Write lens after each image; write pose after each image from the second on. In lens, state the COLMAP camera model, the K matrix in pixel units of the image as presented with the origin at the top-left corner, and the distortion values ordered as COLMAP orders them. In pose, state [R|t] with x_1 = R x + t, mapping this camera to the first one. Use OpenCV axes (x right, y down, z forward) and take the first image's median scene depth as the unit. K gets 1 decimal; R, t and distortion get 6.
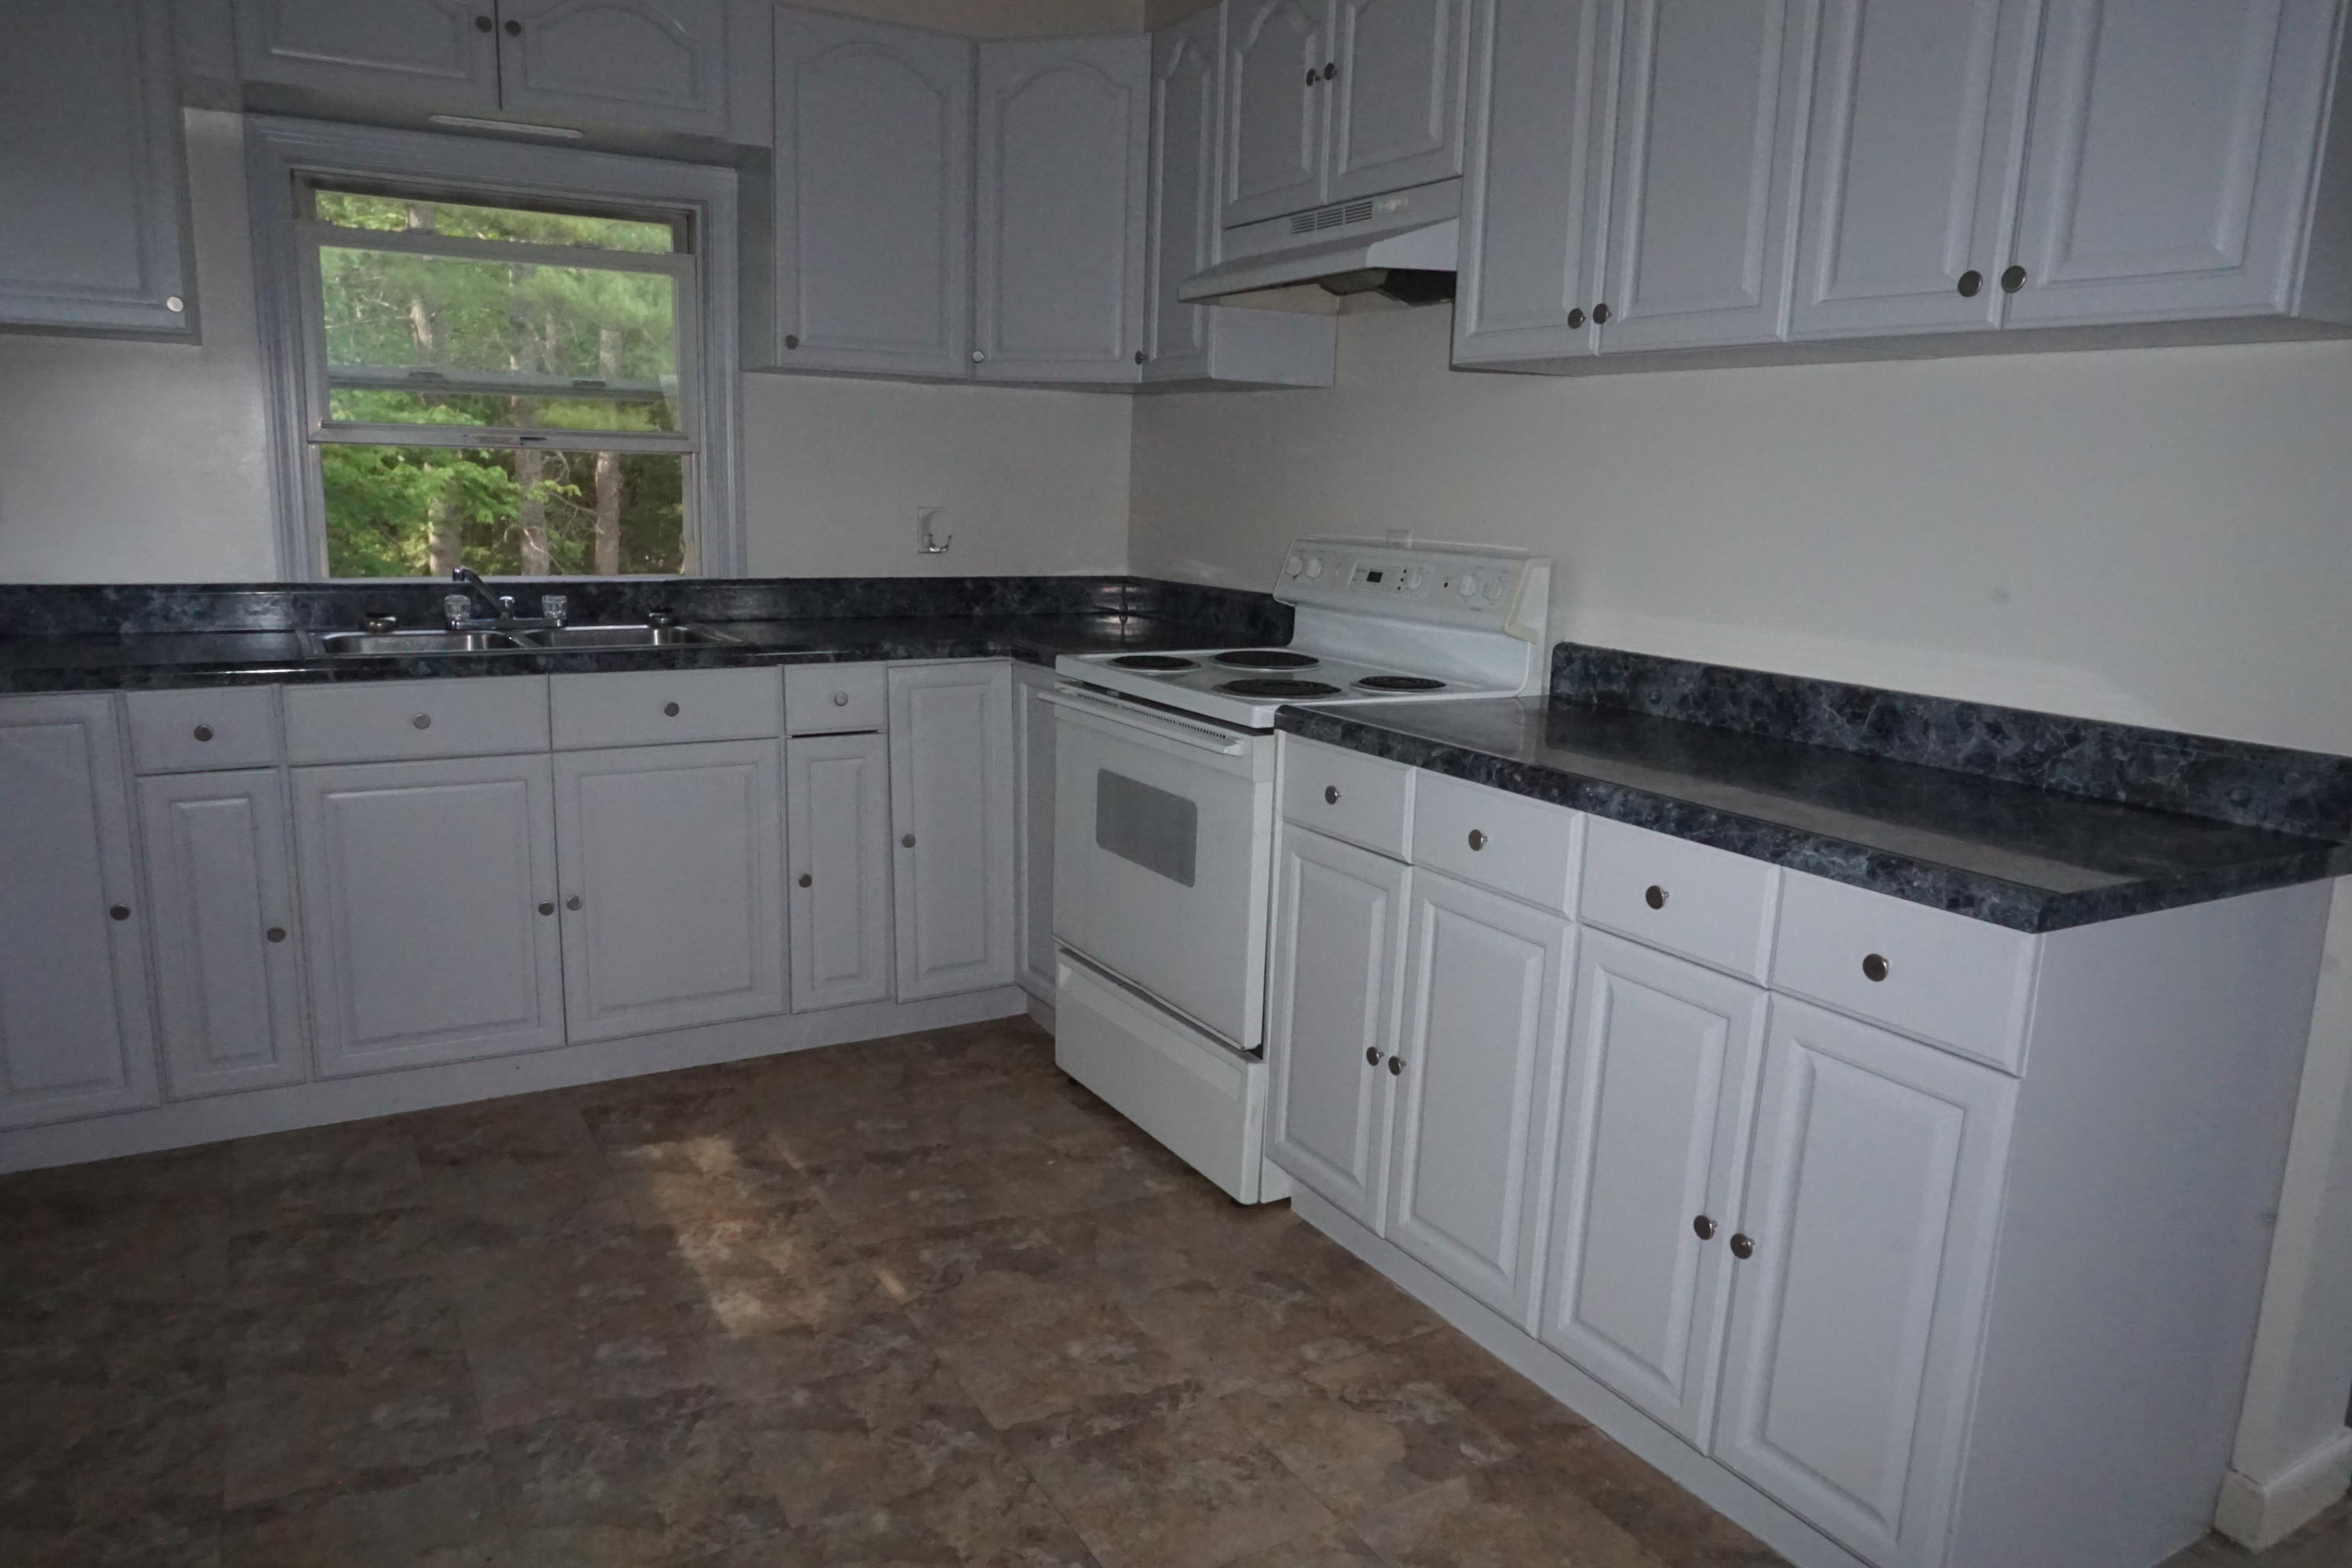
lens RADIAL K [[1584.0, 0, 1176.0], [0, 1584.0, 784.0], [0, 0, 1]] dist [-0.000336, -0.000505]
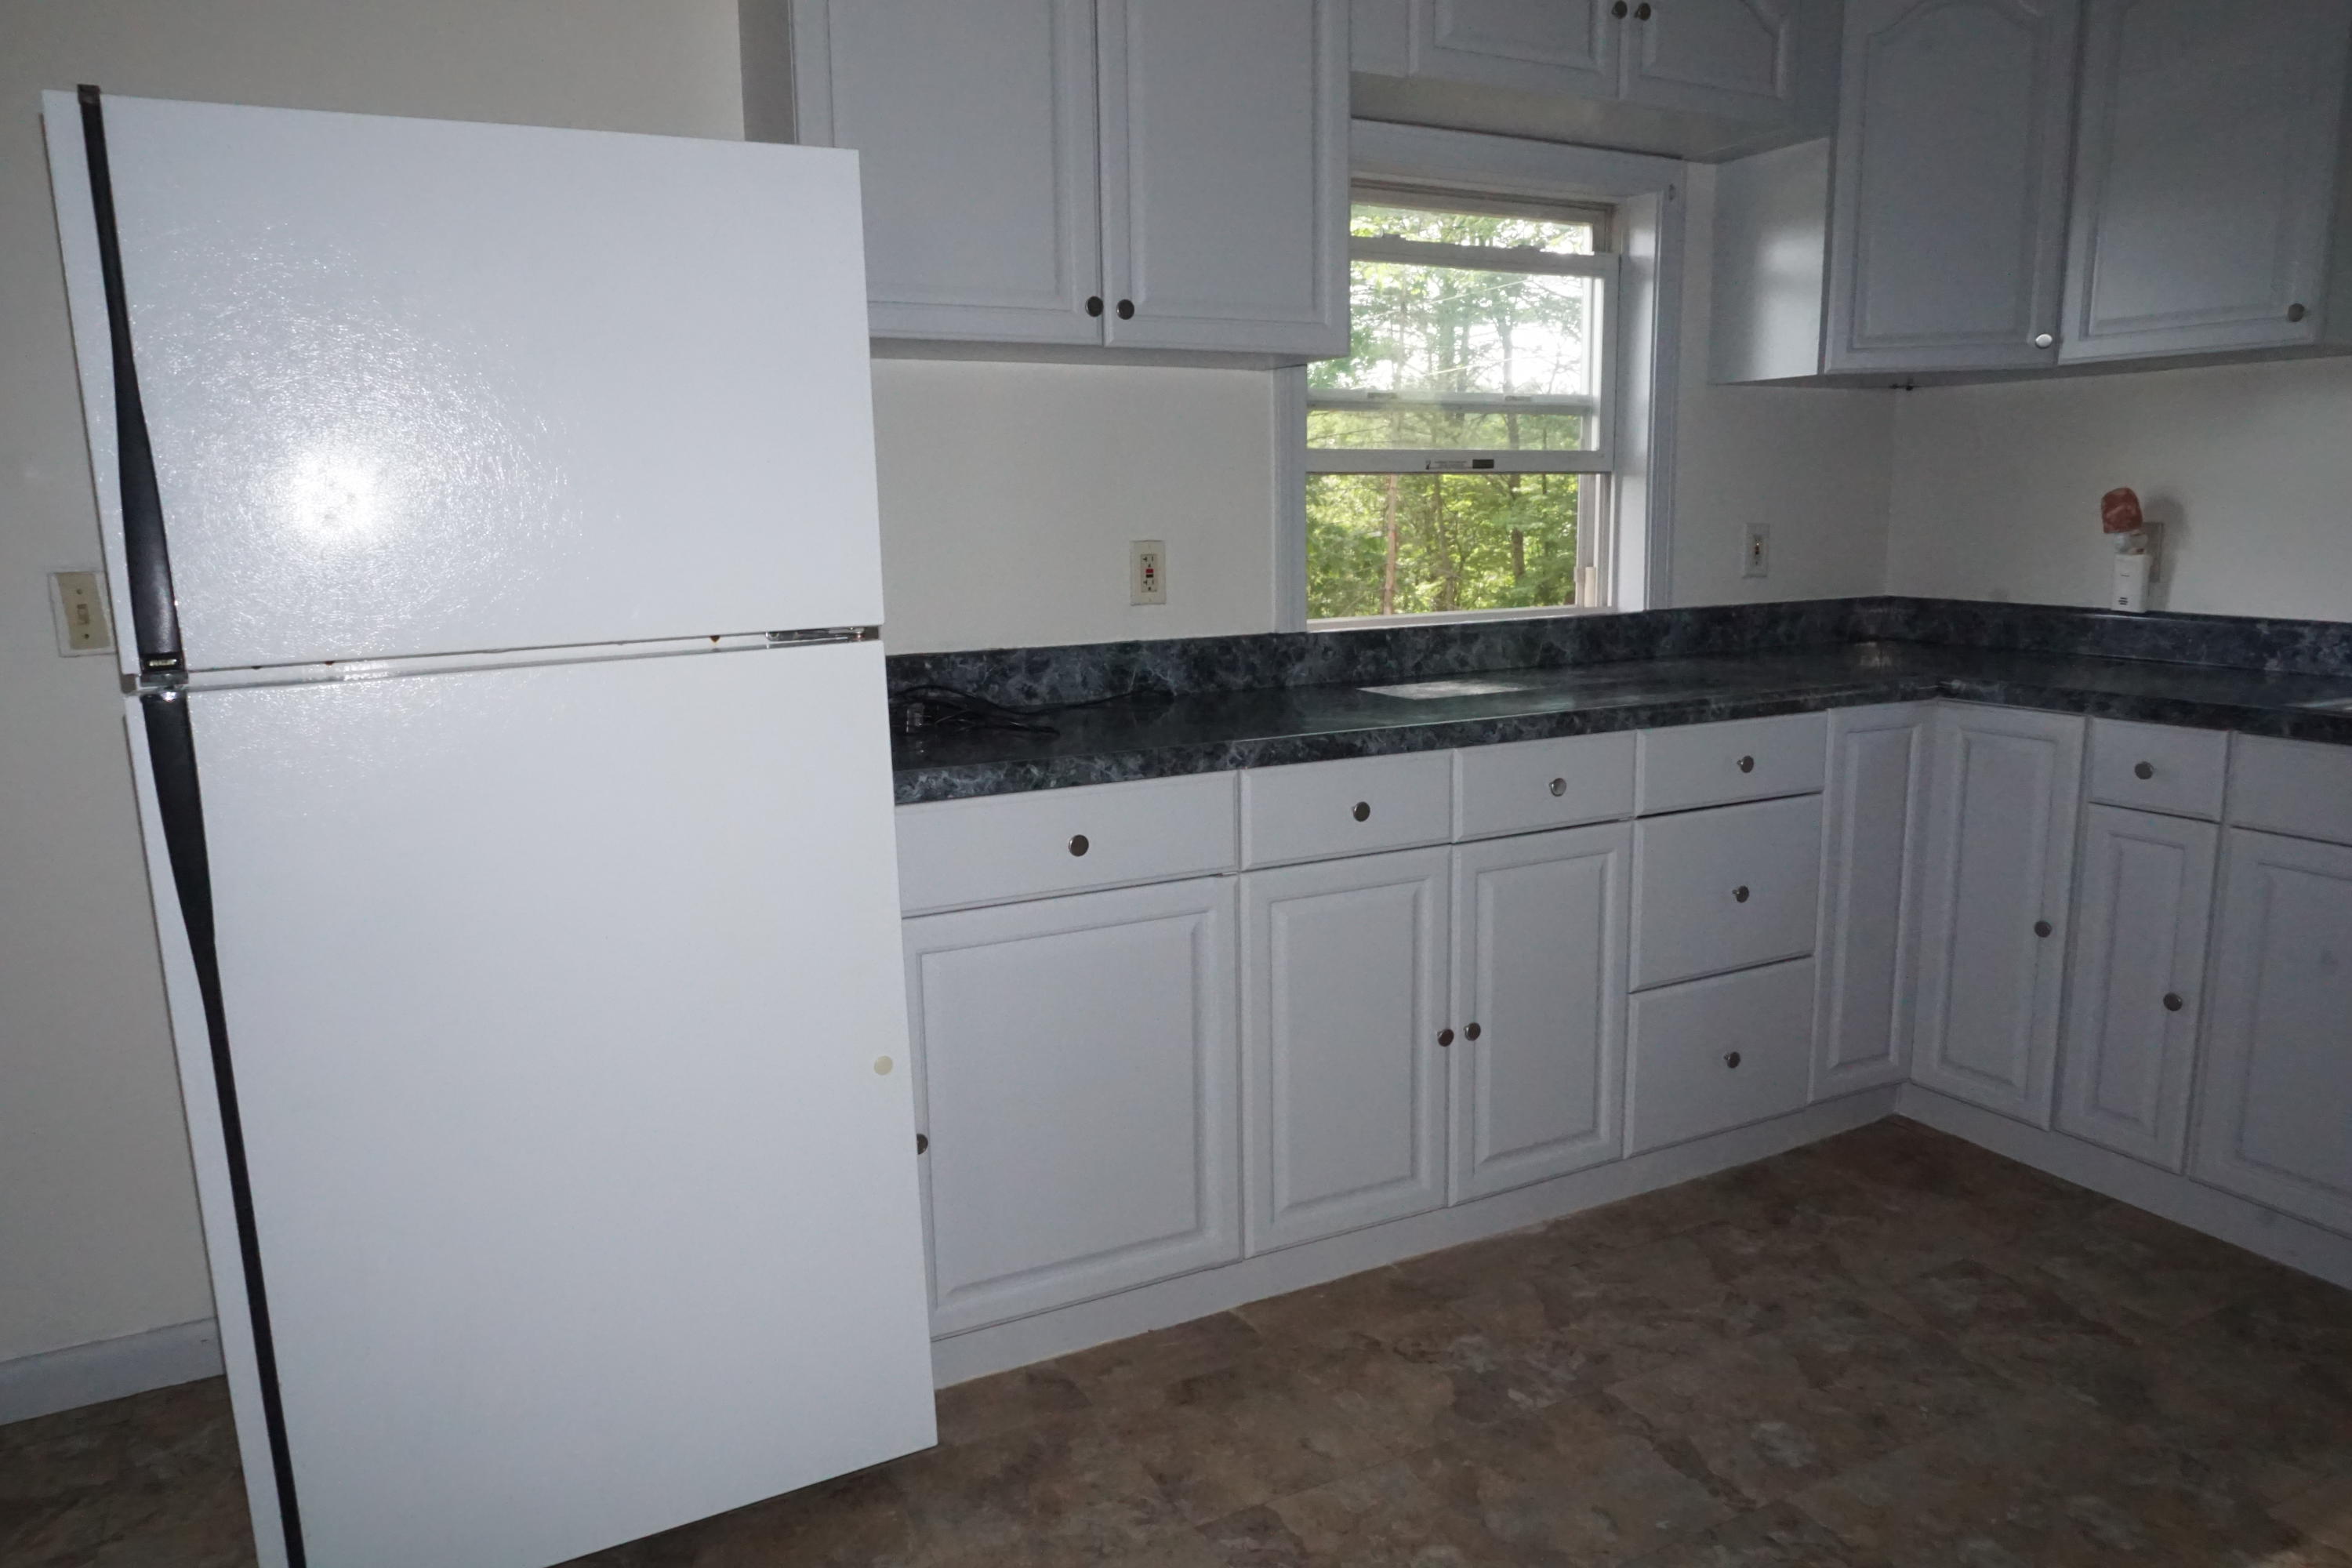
lens RADIAL K [[1584.0, 0, 1176.0], [0, 1584.0, 784.0], [0, 0, 1]] dist [-0.000336, -0.000505]
pose [[-0.054715, 0.141341, -0.988448, 0.363601], [-0.177684, 0.972752, 0.148933, -0.063918], [0.982565, 0.183781, -0.028110, 0.471164]]
